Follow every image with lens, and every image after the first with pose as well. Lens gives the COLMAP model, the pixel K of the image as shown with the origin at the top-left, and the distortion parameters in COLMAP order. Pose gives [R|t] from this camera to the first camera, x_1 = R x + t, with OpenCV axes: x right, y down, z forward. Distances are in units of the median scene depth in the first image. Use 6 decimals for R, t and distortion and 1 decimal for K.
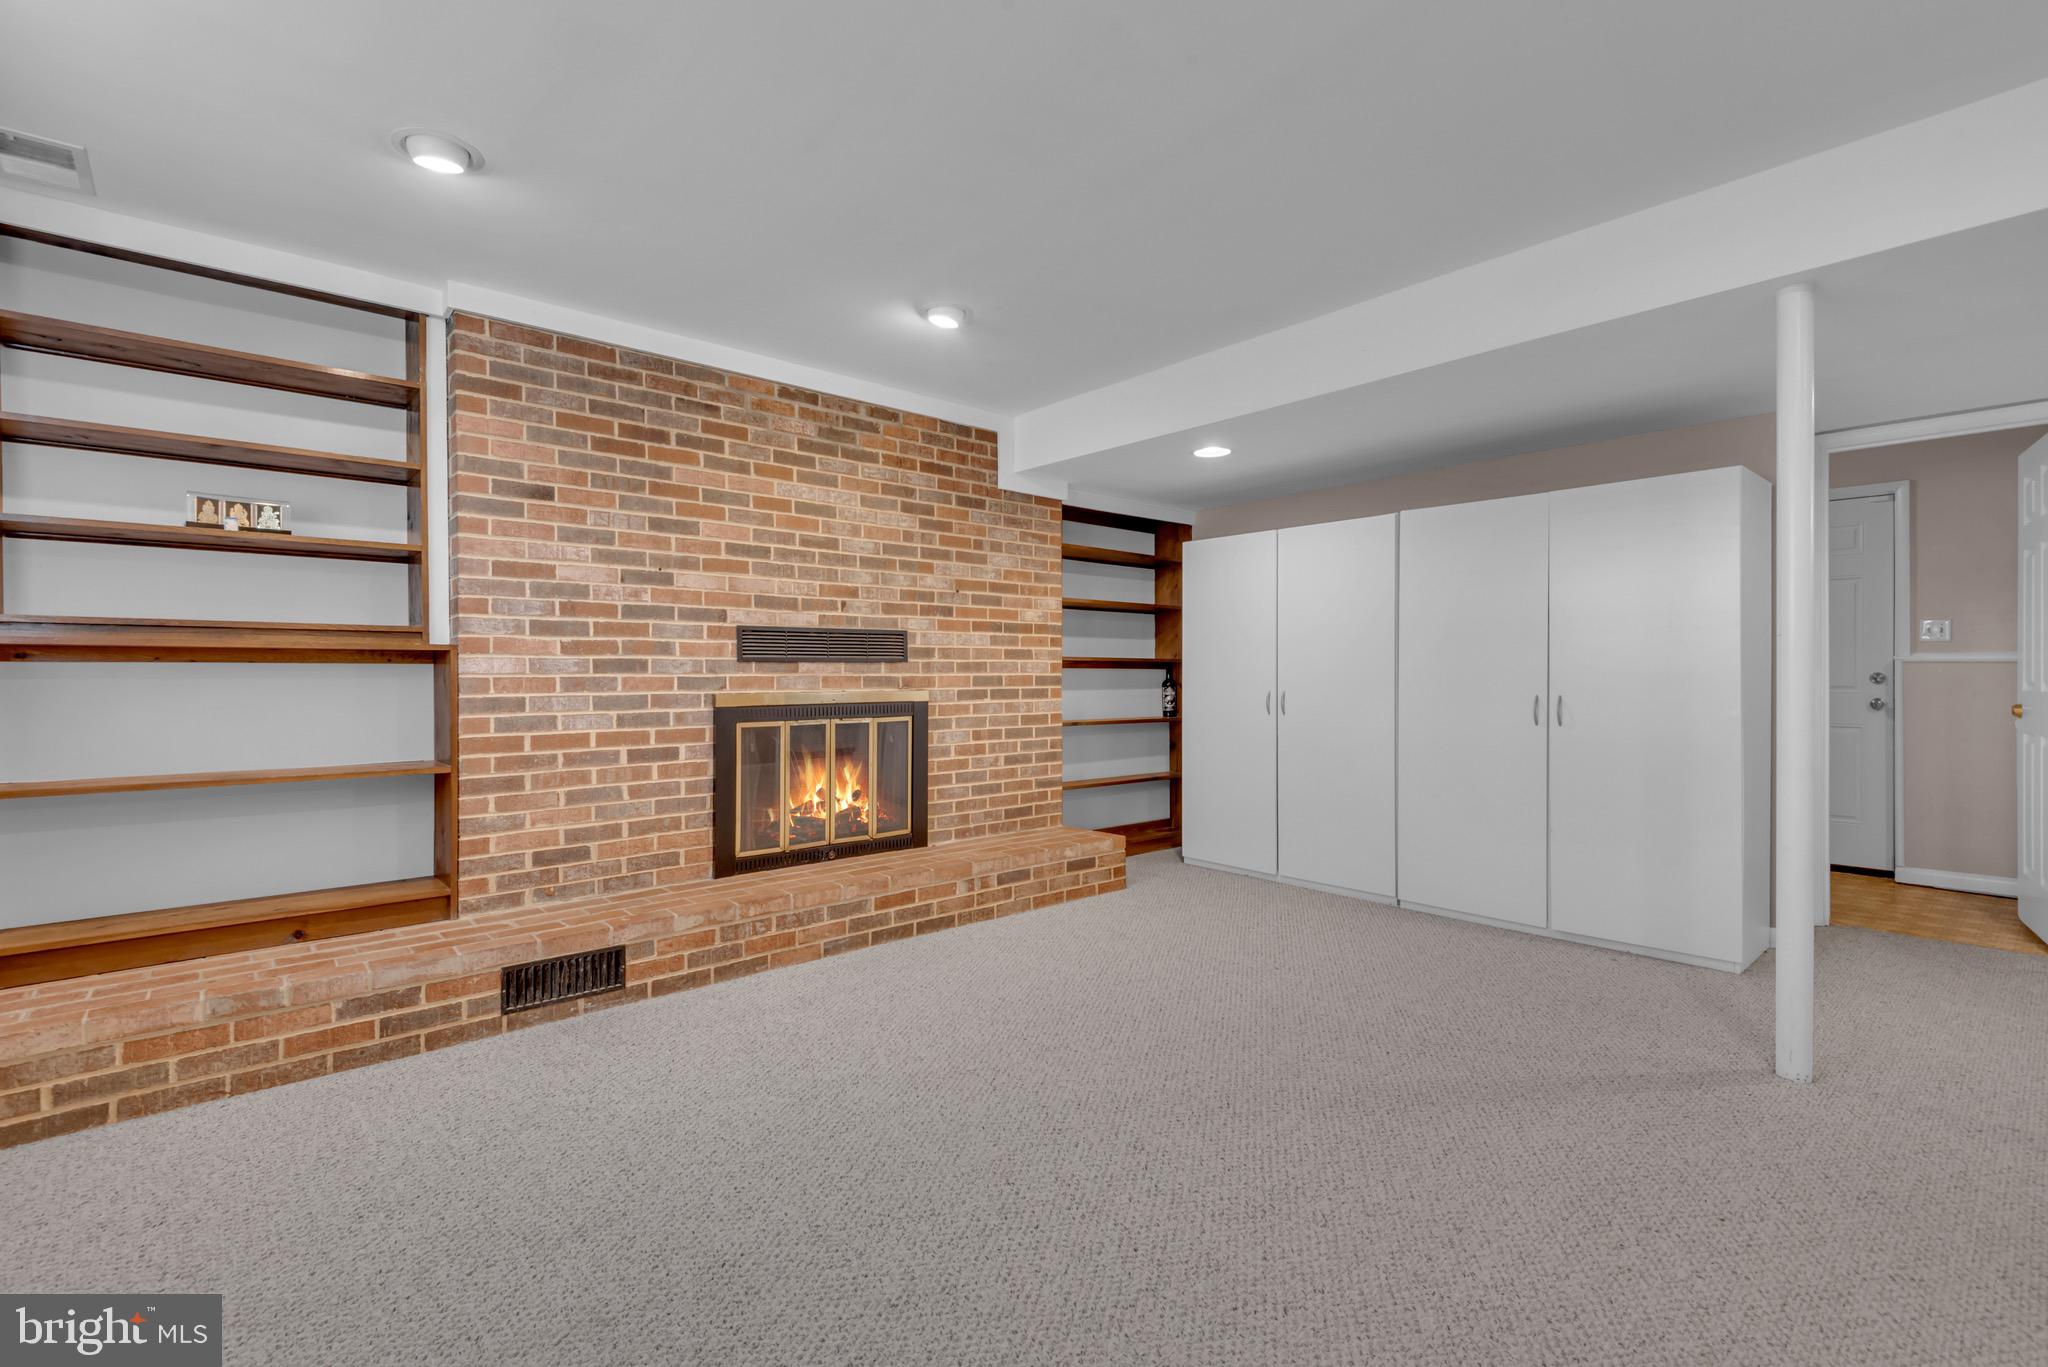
lens RADIAL K [[916.8, 0, 979.9], [0, 916.8, 671.6], [0, 0, 1]] dist [0.032011, -0.012992]
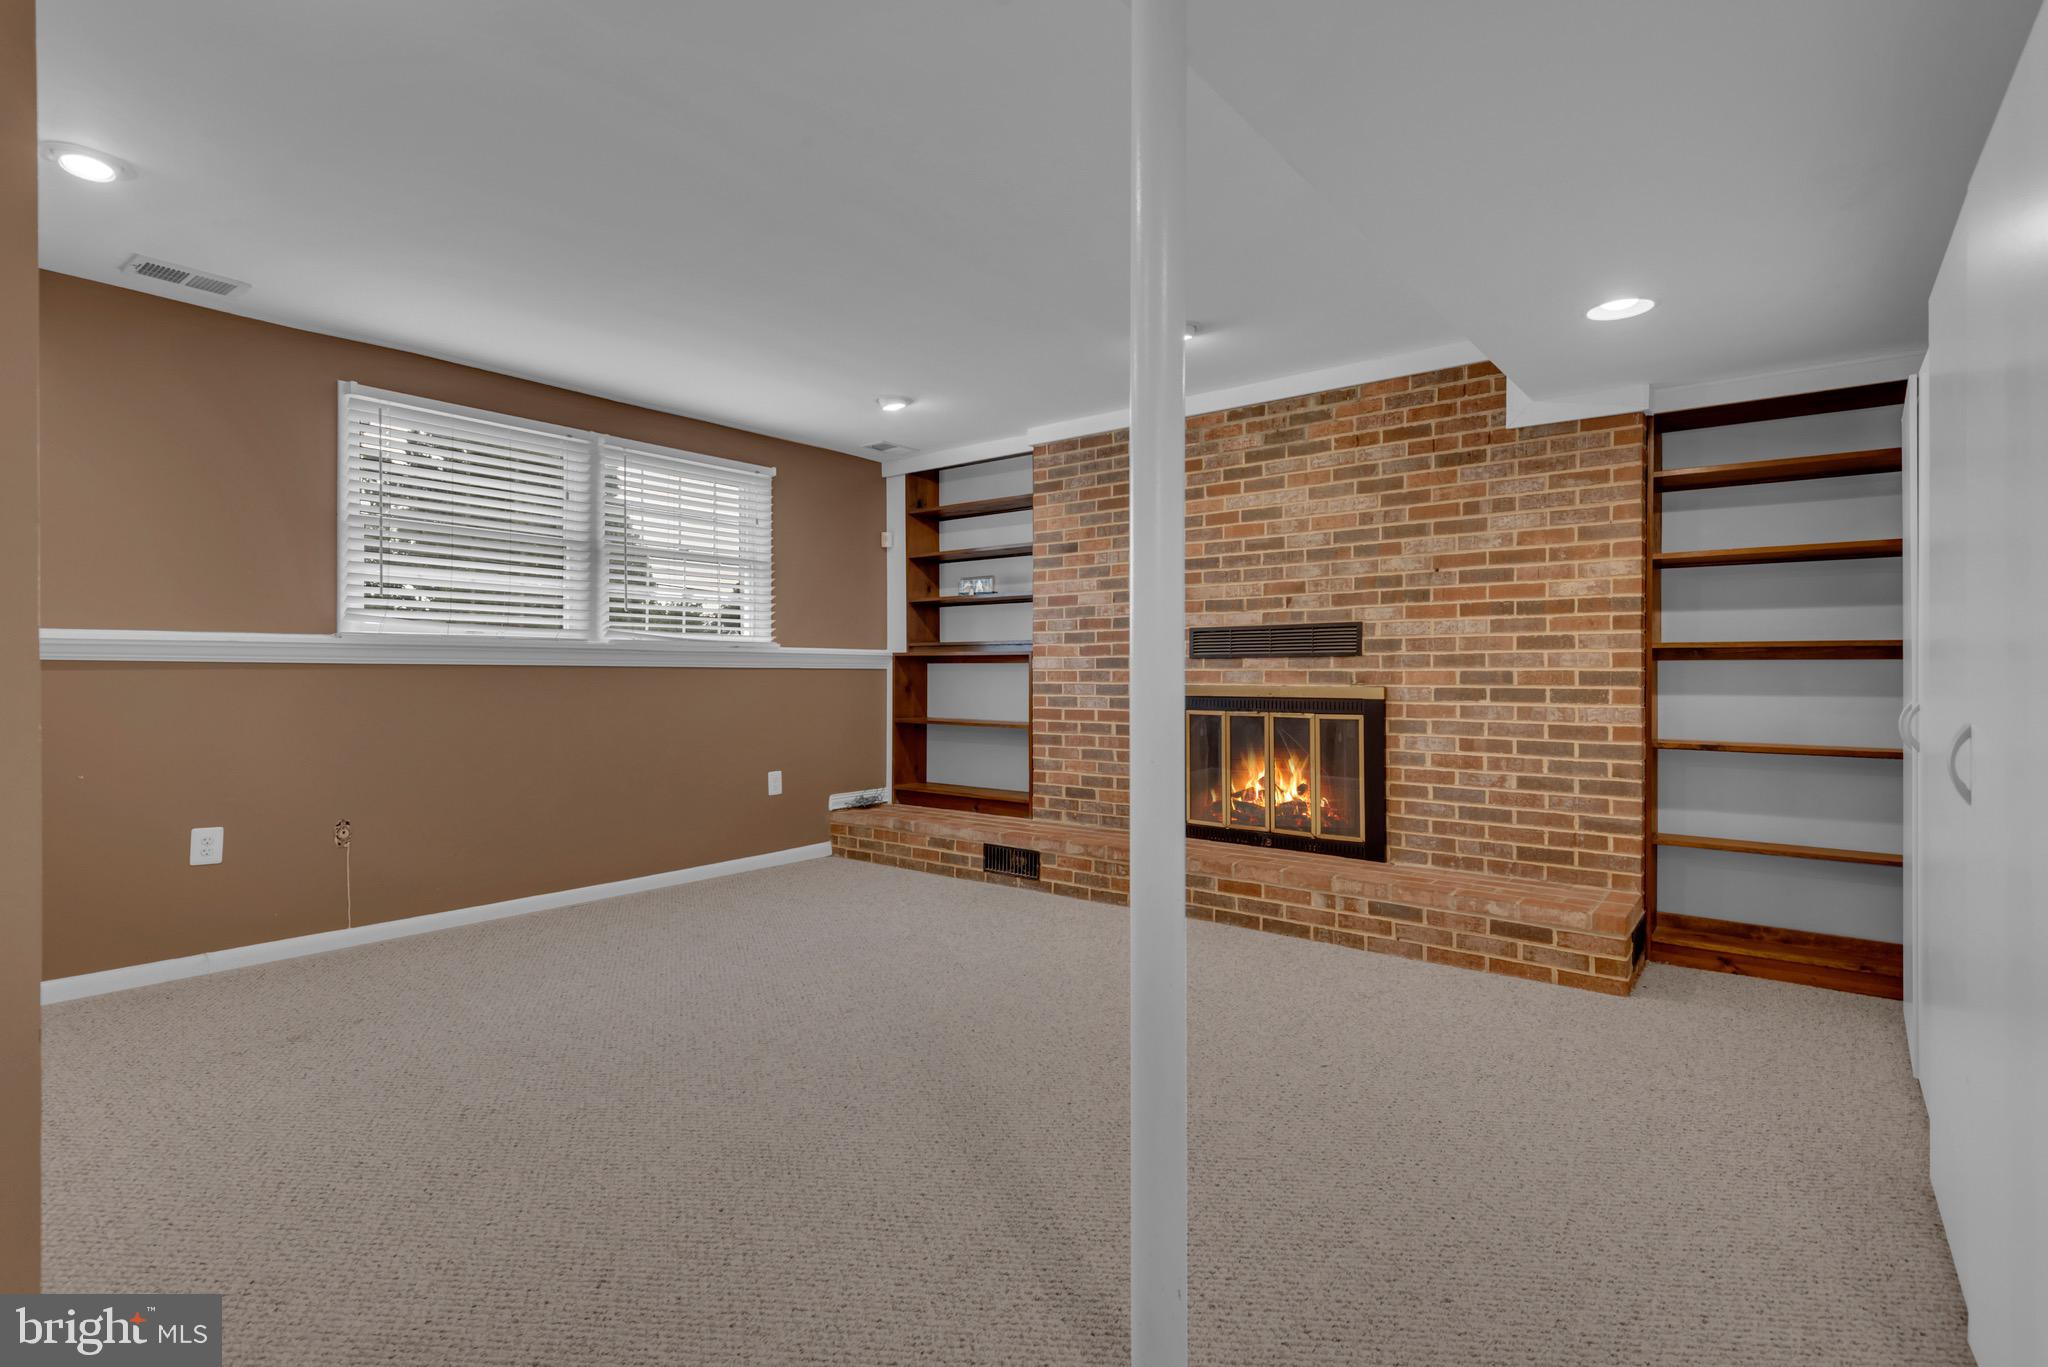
lens RADIAL K [[916.8, 0, 1007.4], [0, 916.8, 669.7], [0, 0, 1]] dist [0.032011, -0.012992]
pose [[0.215655, 0.000597, -0.976469, 0.845836], [0.002842, 0.999995, 0.001239, 0.001391], [0.976465, -0.003043, 0.215653, 0.513408]]
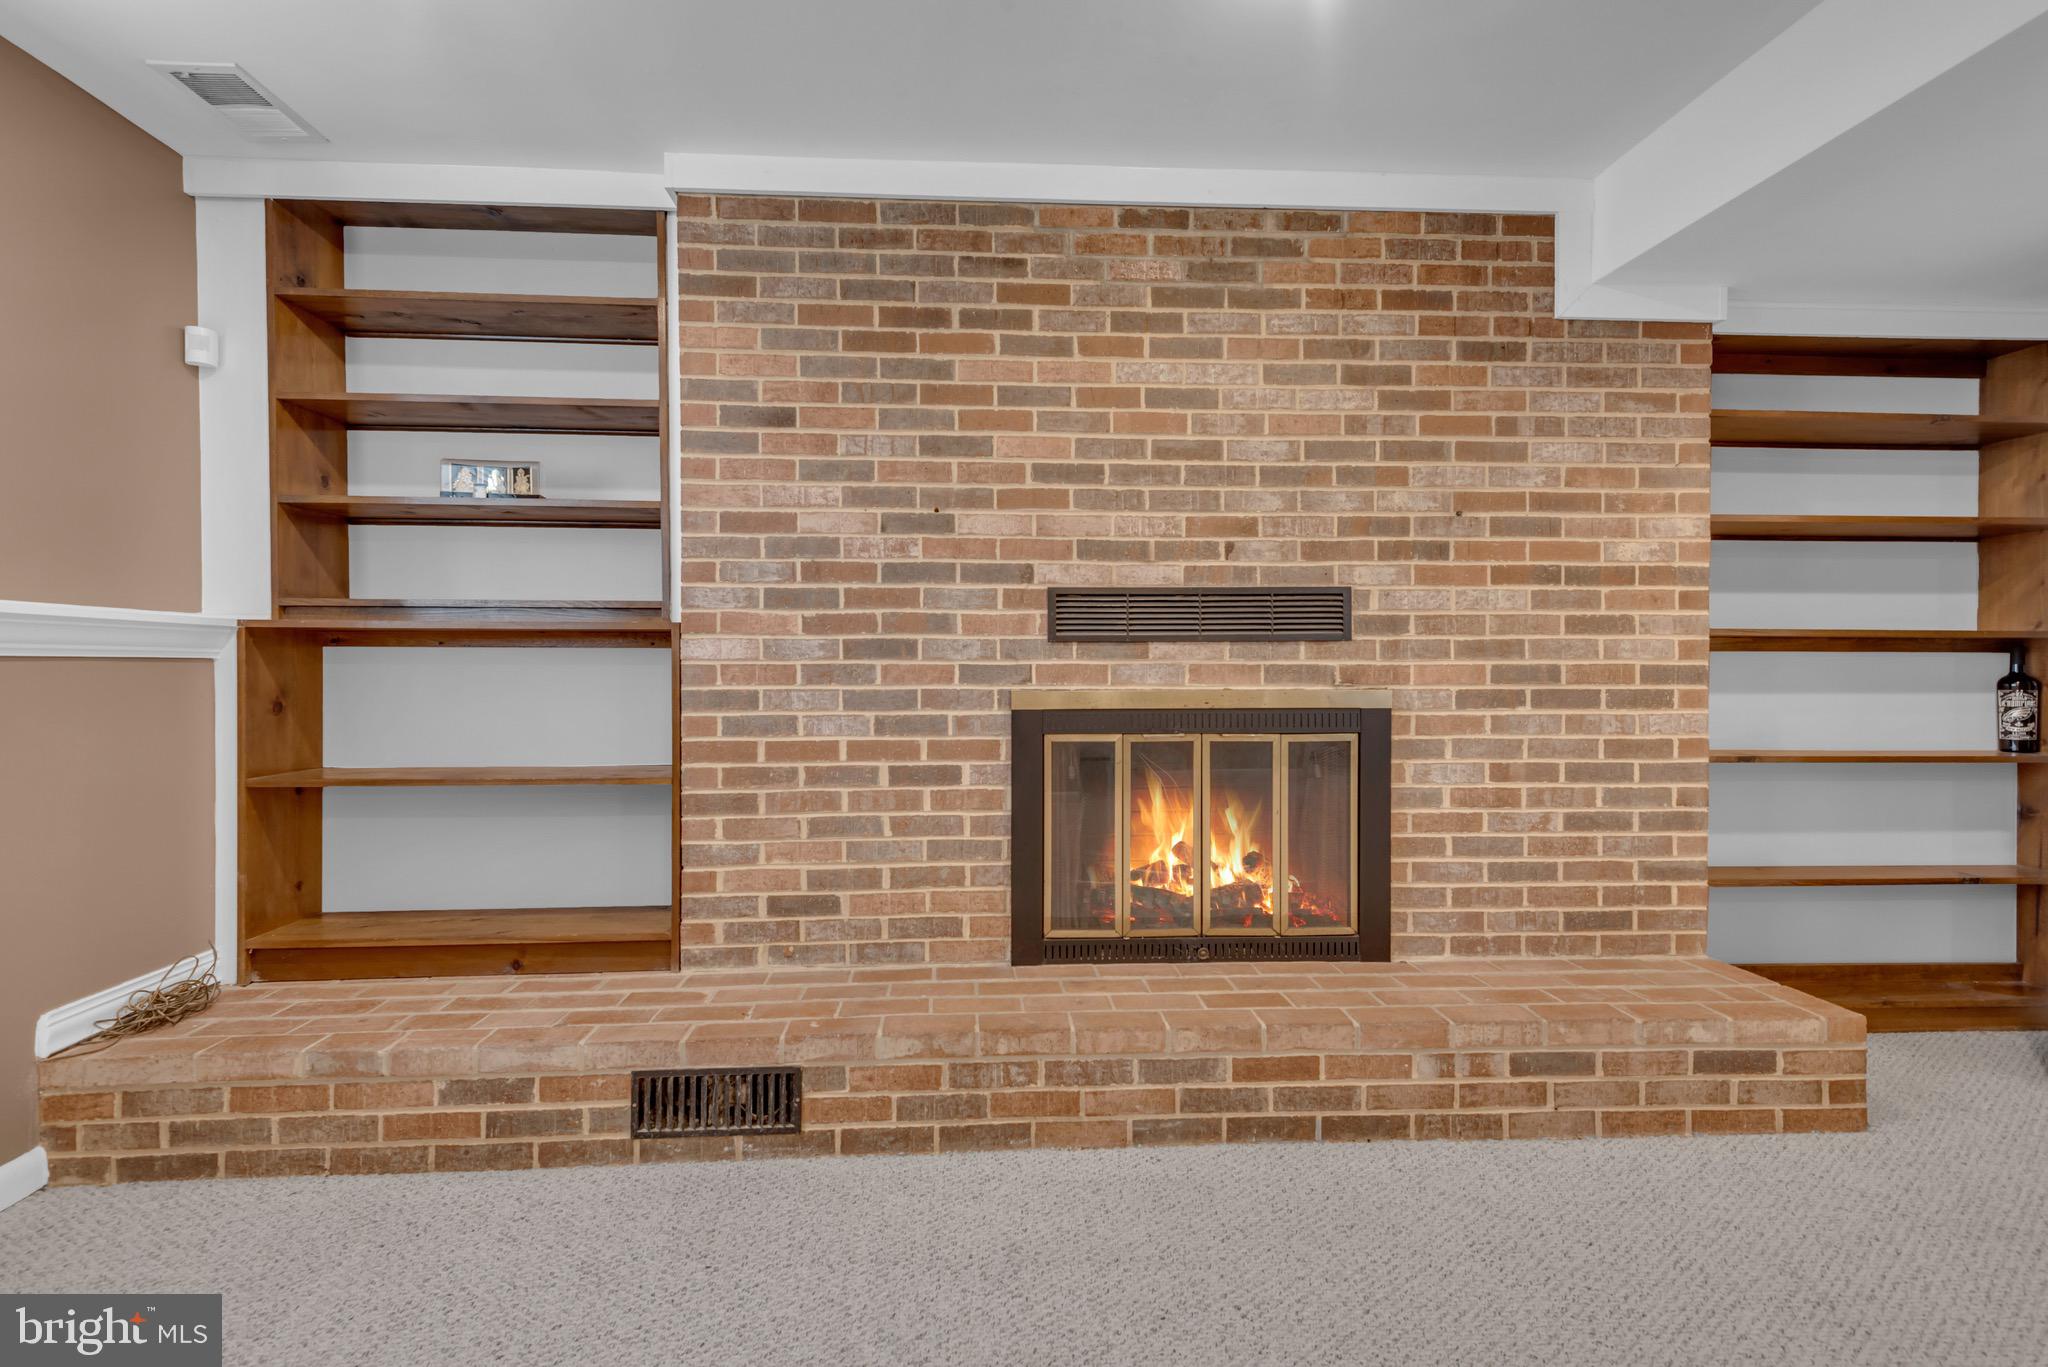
lens RADIAL K [[916.8, 0, 1010.6], [0, 916.8, 671.9], [0, 0, 1]] dist [0.032011, -0.012992]
pose [[0.809128, 0.007286, -0.587587, 0.102031], [-0.000420, 0.999930, 0.011820, 0.002919], [0.587632, -0.009316, 0.809074, 0.449516]]
